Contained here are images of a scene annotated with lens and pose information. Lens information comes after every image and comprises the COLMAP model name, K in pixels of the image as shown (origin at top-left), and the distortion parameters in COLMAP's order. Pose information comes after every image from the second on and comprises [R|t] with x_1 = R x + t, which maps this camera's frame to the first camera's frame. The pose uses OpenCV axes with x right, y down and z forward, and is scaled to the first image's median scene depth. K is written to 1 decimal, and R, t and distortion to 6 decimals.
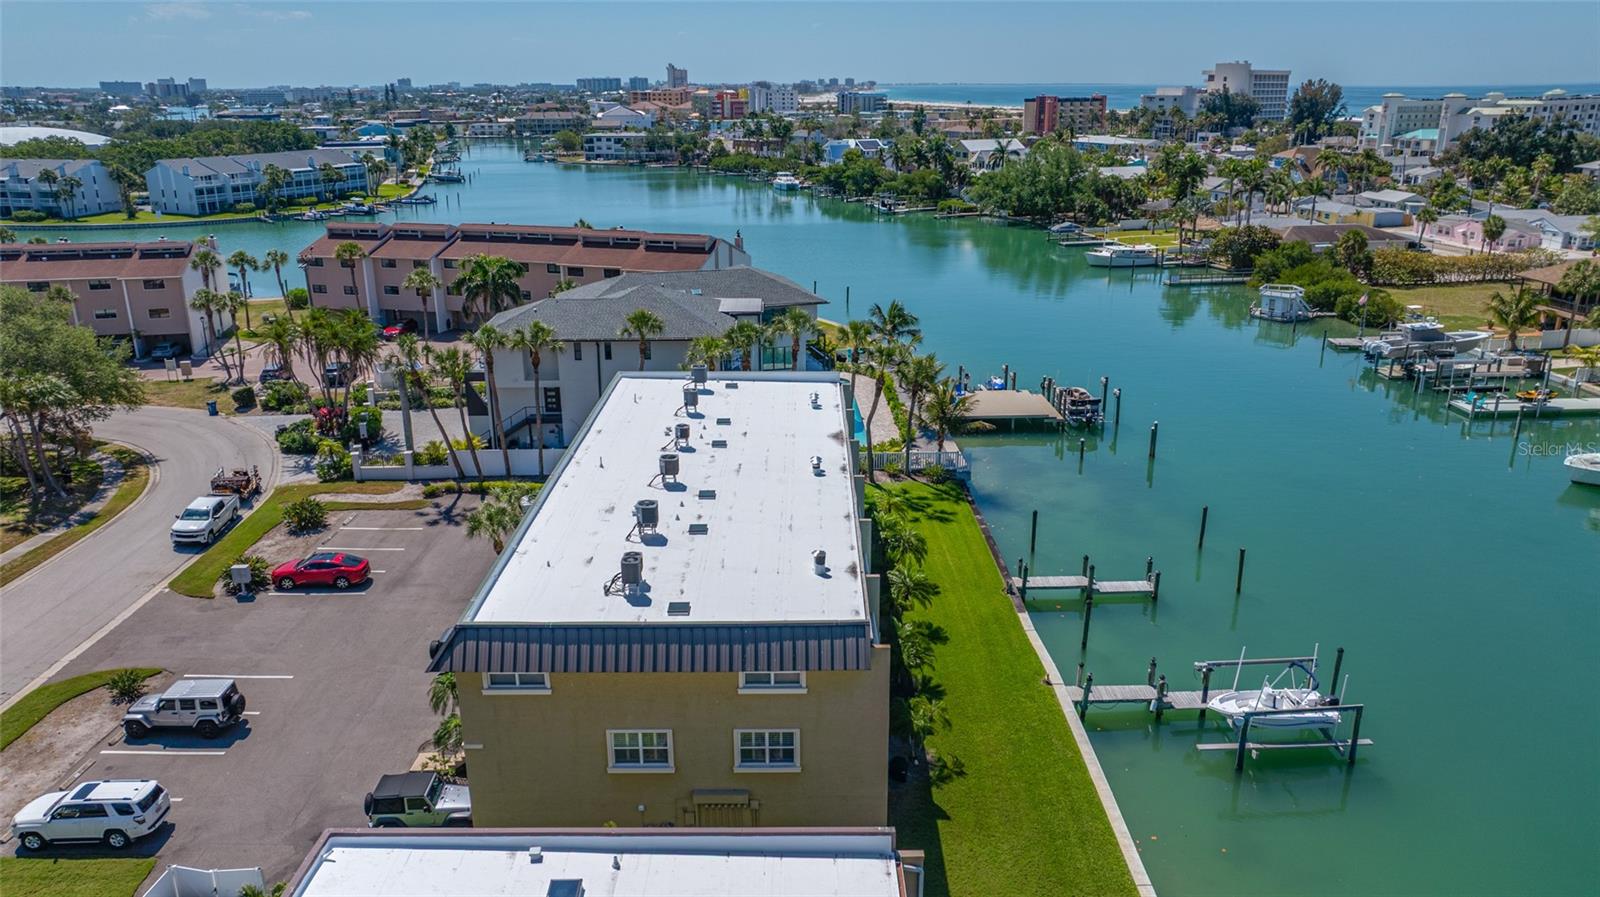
lens RADIAL K [[1130.7, 0, 804.6], [0, 1130.7, 448.7], [0, 0, 1]] dist [-0.049500, 0.060169]
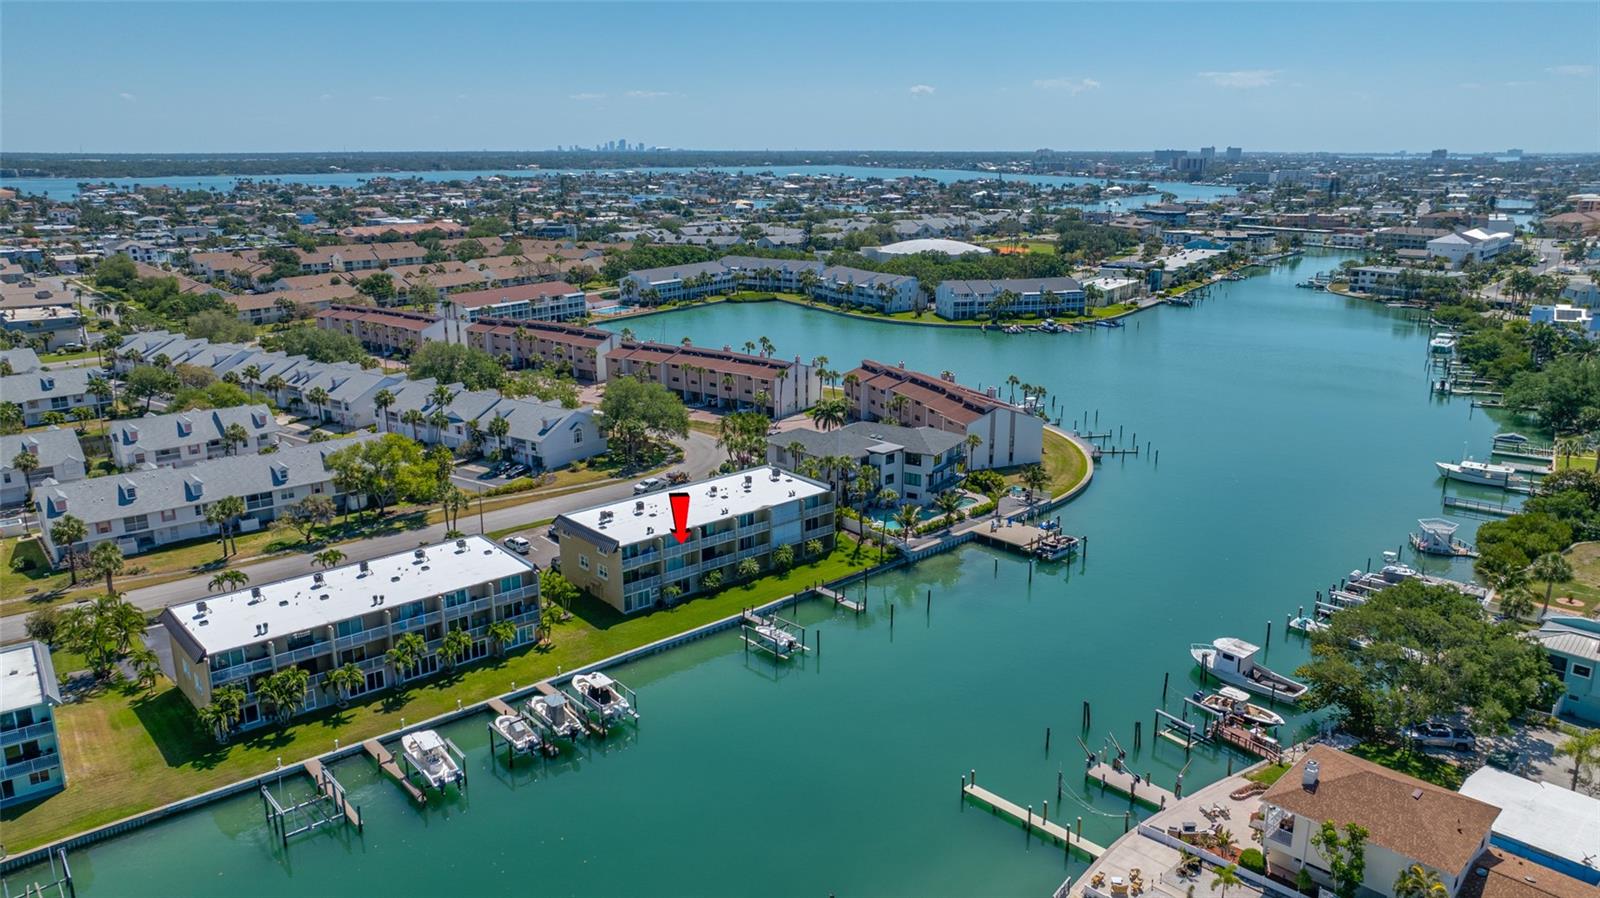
lens RADIAL K [[1126.1, 0, 803.9], [0, 1126.1, 452.2], [0, 0, 1]] dist [-0.019407, 0.003118]
pose [[0.661036, 0.199495, -0.723349, 1.237423], [-0.233776, 0.970784, 0.054098, -0.187714], [0.713008, 0.133341, 0.688360, -0.444127]]
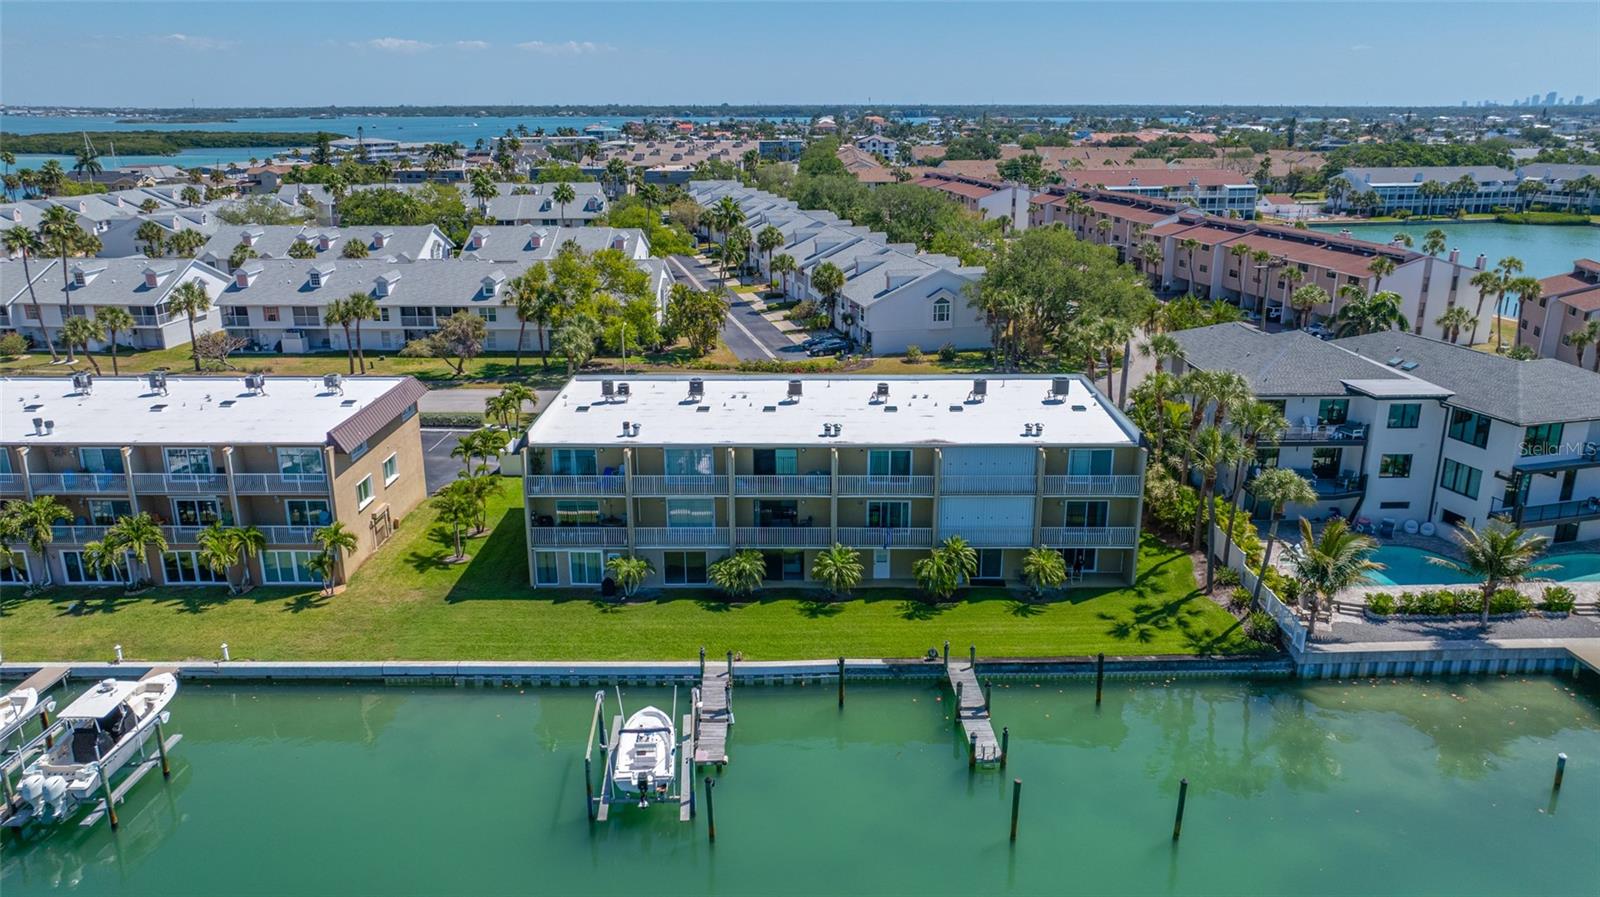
lens RADIAL K [[1130.7, 0, 804.6], [0, 1130.7, 448.7], [0, 0, 1]] dist [-0.049500, 0.060169]
pose [[0.000175, 0.296870, -0.954918, 0.693616], [-0.309220, 0.908134, 0.282269, -0.176888], [0.950990, 0.295231, 0.091957, 0.522552]]
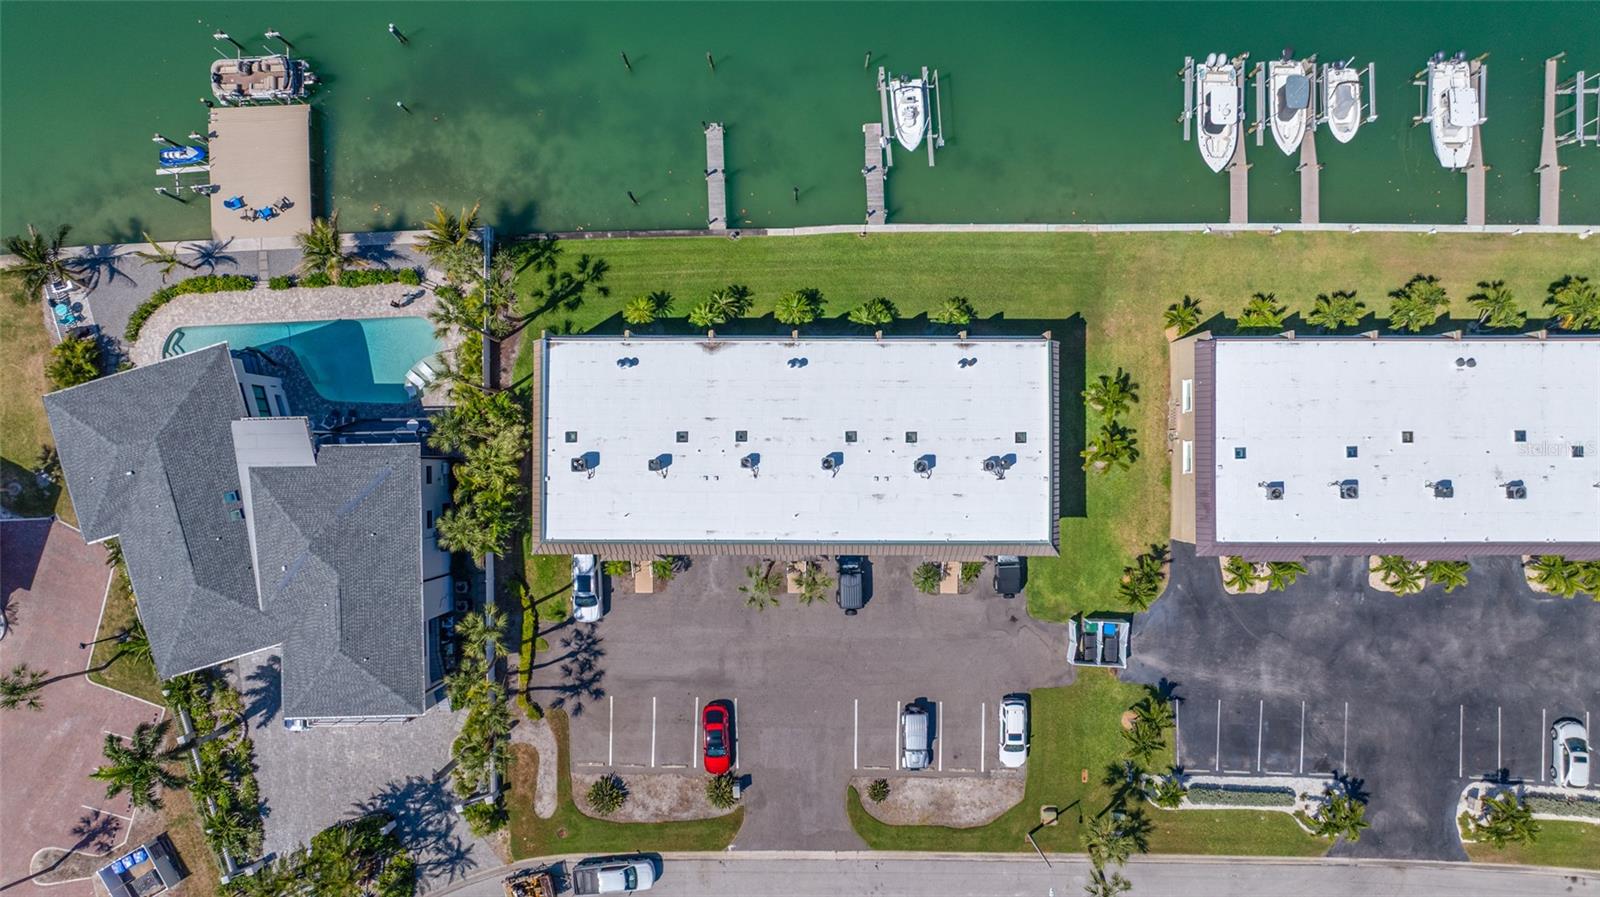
lens RADIAL K [[1126.1, 0, 803.9], [0, 1126.1, 451.7], [0, 0, 1]] dist [-0.019407, 0.003118]
pose [[0.000759, -0.999856, 0.016949, -0.074256], [0.312776, 0.016336, 0.949686, -0.795120], [-0.949826, 0.004580, 0.312744, 0.330801]]
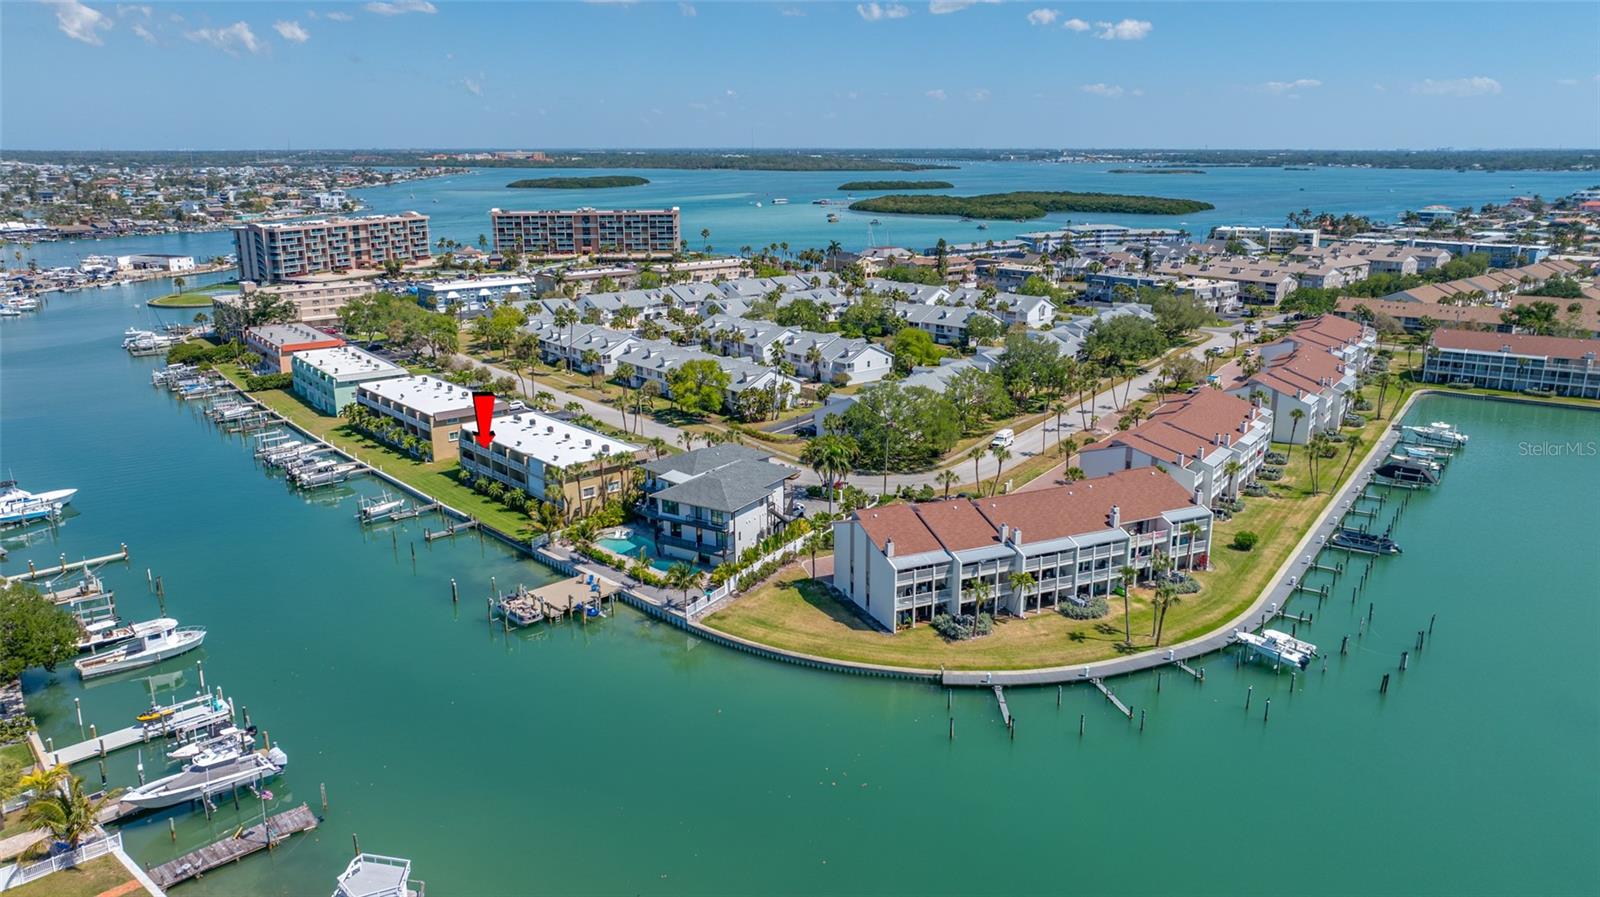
lens RADIAL K [[1126.1, 0, 803.9], [0, 1126.1, 451.7], [0, 0, 1]] dist [-0.019407, 0.003118]
pose [[-0.747284, 0.180244, -0.639593, 0.902863], [-0.200125, 0.856778, 0.475270, -1.023618], [0.633653, 0.483160, -0.604185, 2.127453]]
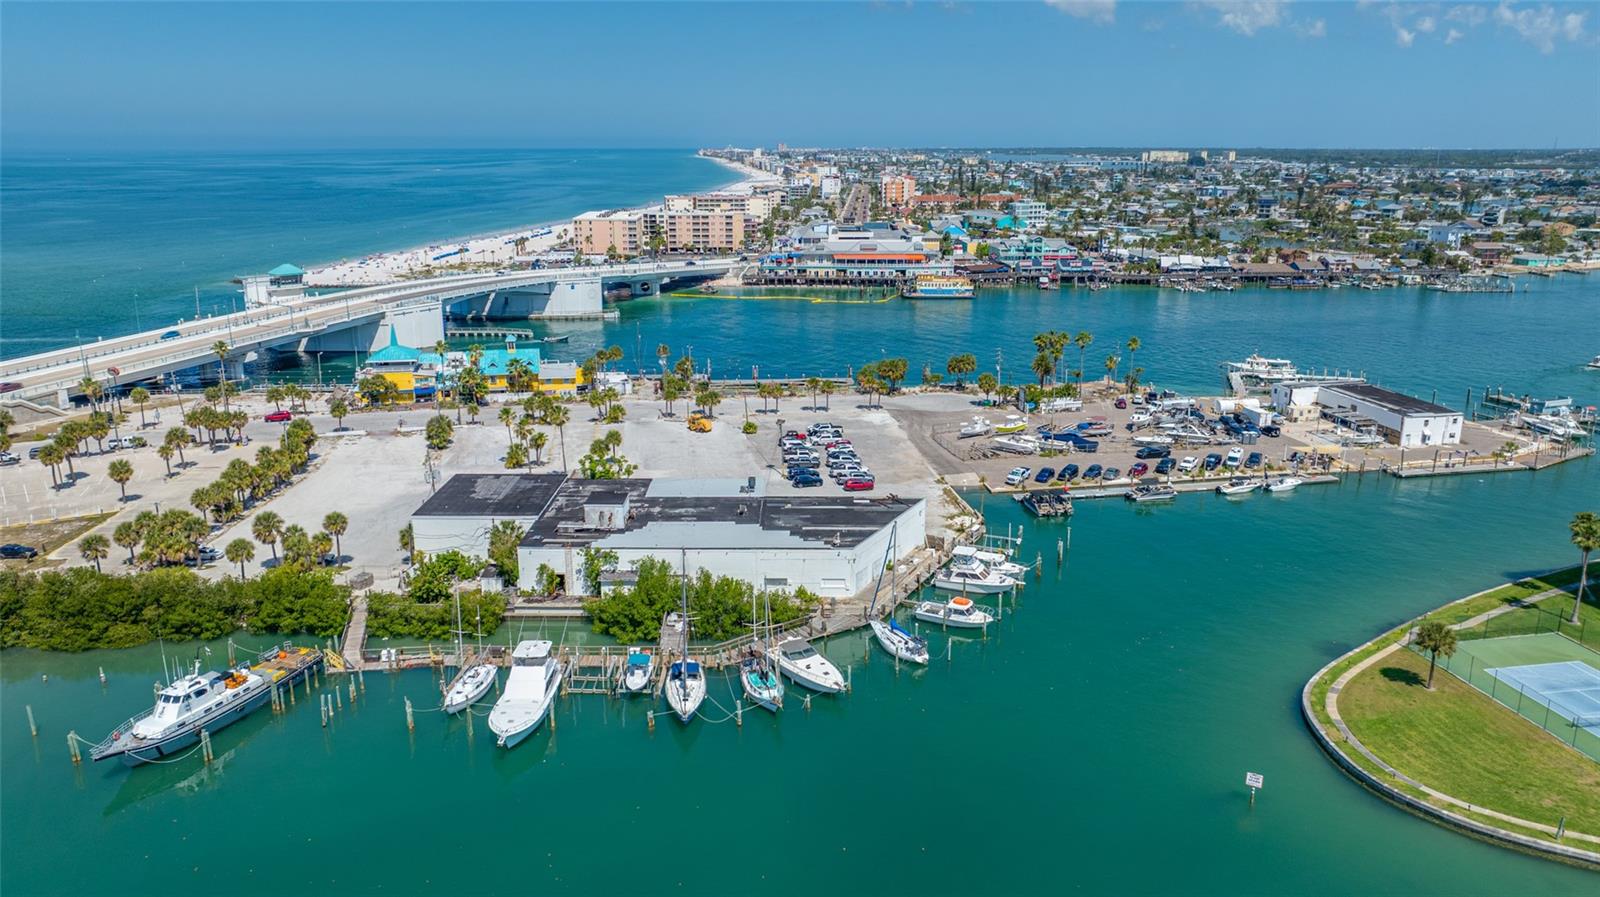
lens RADIAL K [[1135.9, 0, 804.8], [0, 1135.9, 453.3], [0, 0, 1]] dist [-0.014730, -0.004864]
pose [[-0.967948, -0.062115, 0.243349, 0.129576], [0.081021, 0.839901, 0.536658, 0.197312], [-0.237724, 0.539173, -0.807948, -1.614437]]
